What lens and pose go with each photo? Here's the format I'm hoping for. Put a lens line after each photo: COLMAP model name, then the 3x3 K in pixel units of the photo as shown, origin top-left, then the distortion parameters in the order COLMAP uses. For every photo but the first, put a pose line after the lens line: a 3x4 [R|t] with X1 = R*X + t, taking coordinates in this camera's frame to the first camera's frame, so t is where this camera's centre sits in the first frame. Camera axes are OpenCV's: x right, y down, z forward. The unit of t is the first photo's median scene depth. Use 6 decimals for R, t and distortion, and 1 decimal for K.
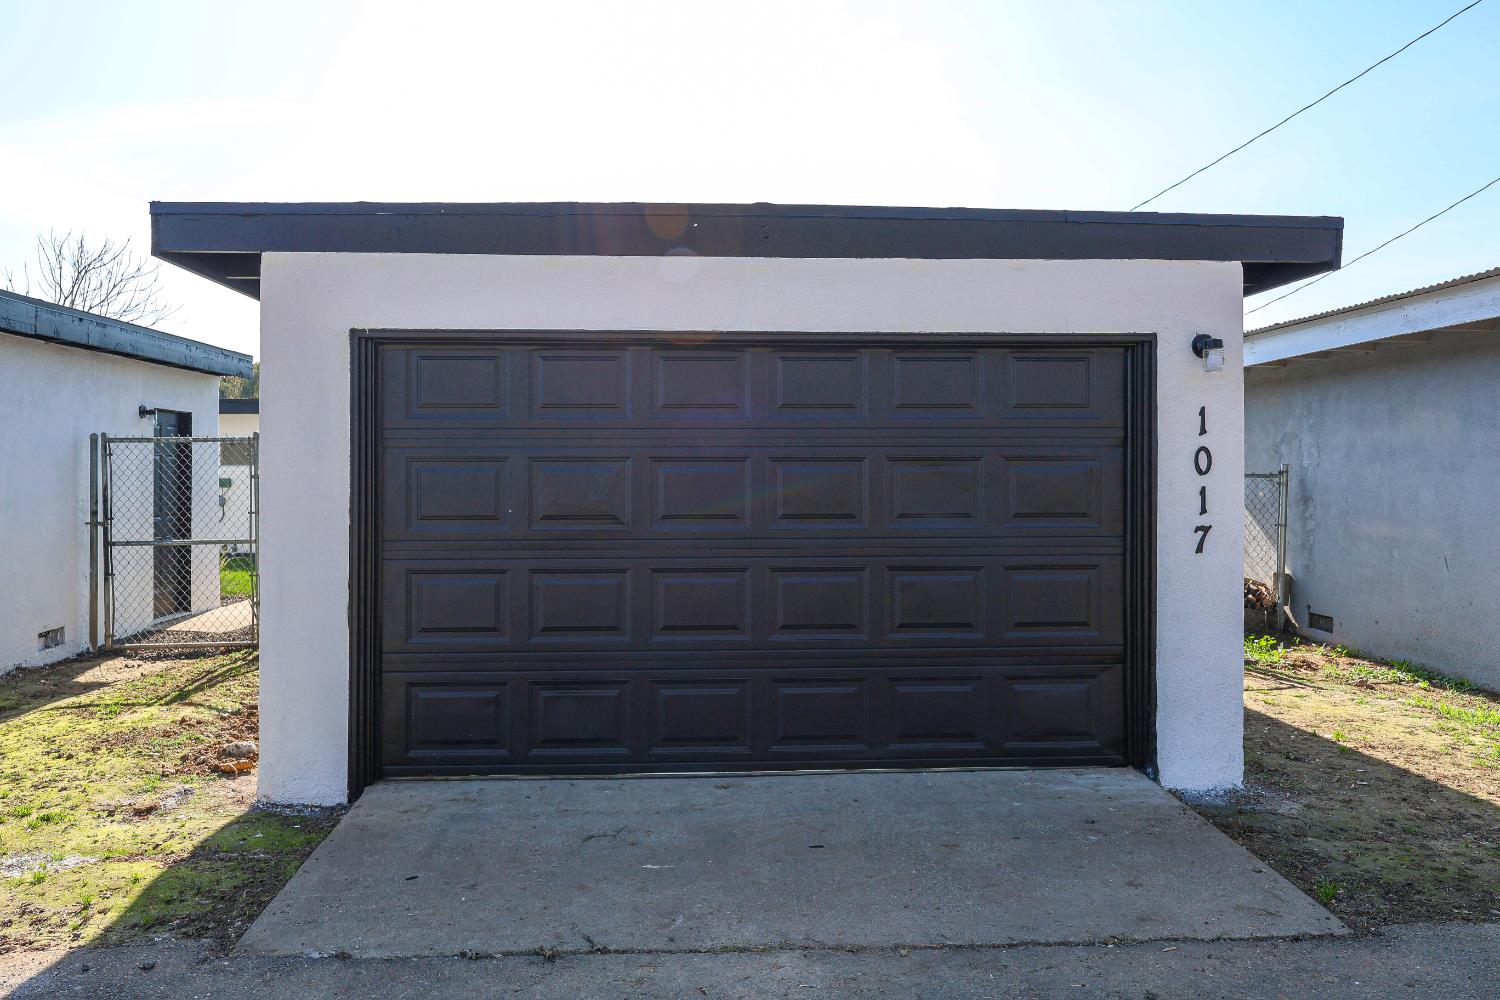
lens RADIAL K [[1148.3, 0, 750.0], [0, 1148.3, 500.0], [0, 0, 1]] dist [0.001703, -0.000258]
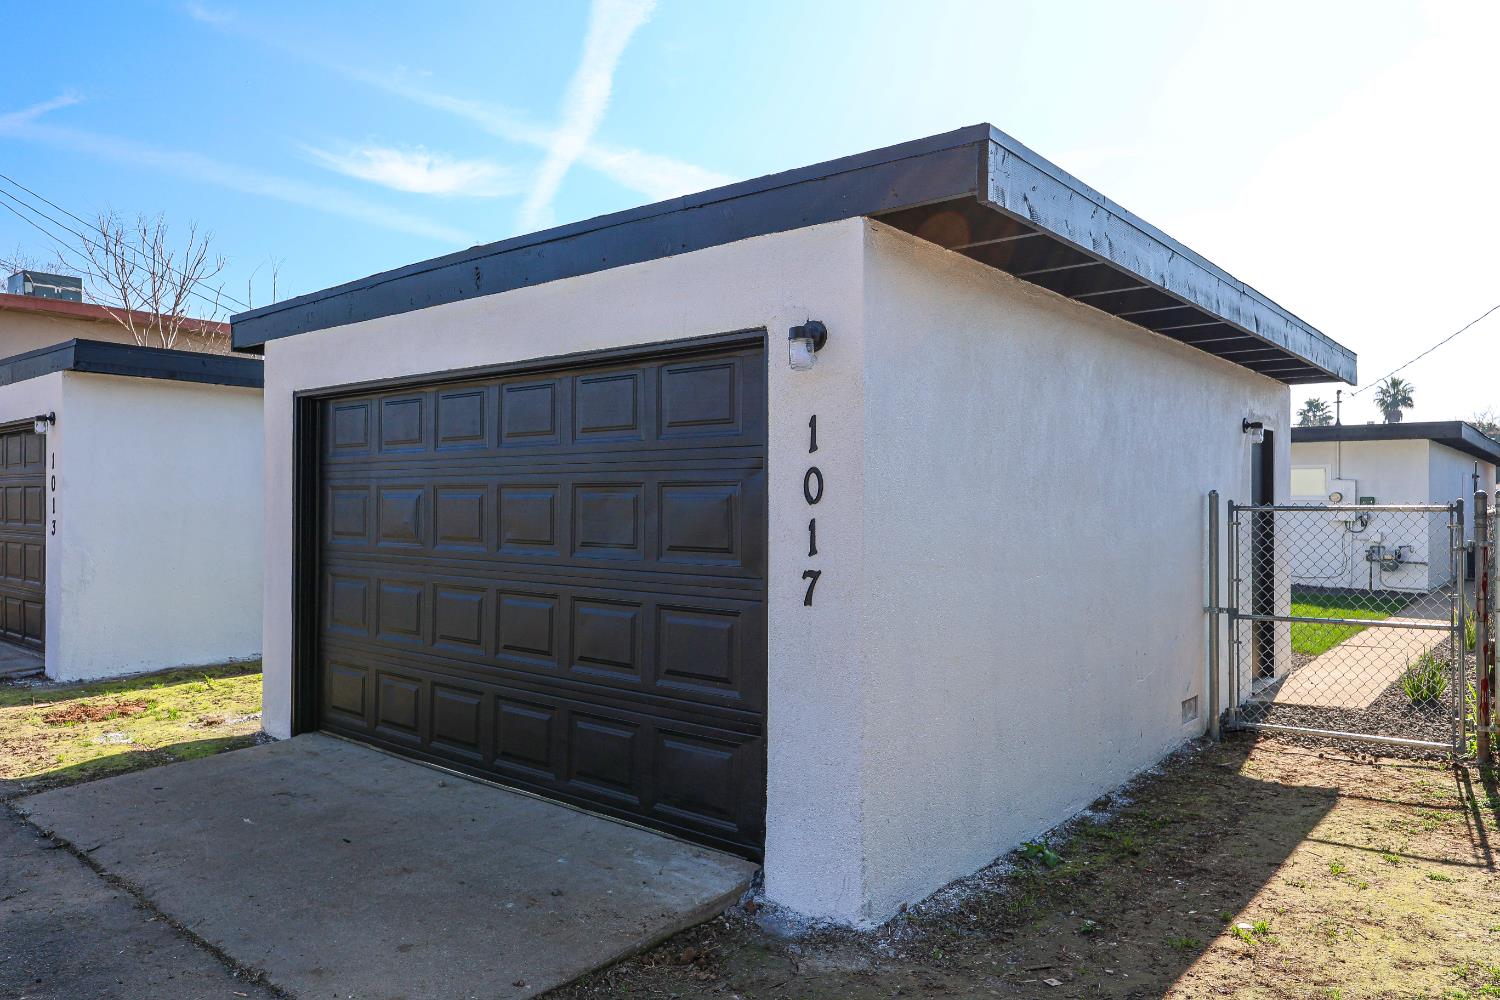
lens RADIAL K [[1135.7, 0, 750.4], [0, 1135.7, 512.8], [0, 0, 1]] dist [-0.004394, -0.001624]
pose [[0.674746, 0.012316, -0.737947, 0.951288], [-0.022025, 0.999751, -0.003453, -0.012811], [0.737721, 0.018583, 0.674850, 0.470168]]
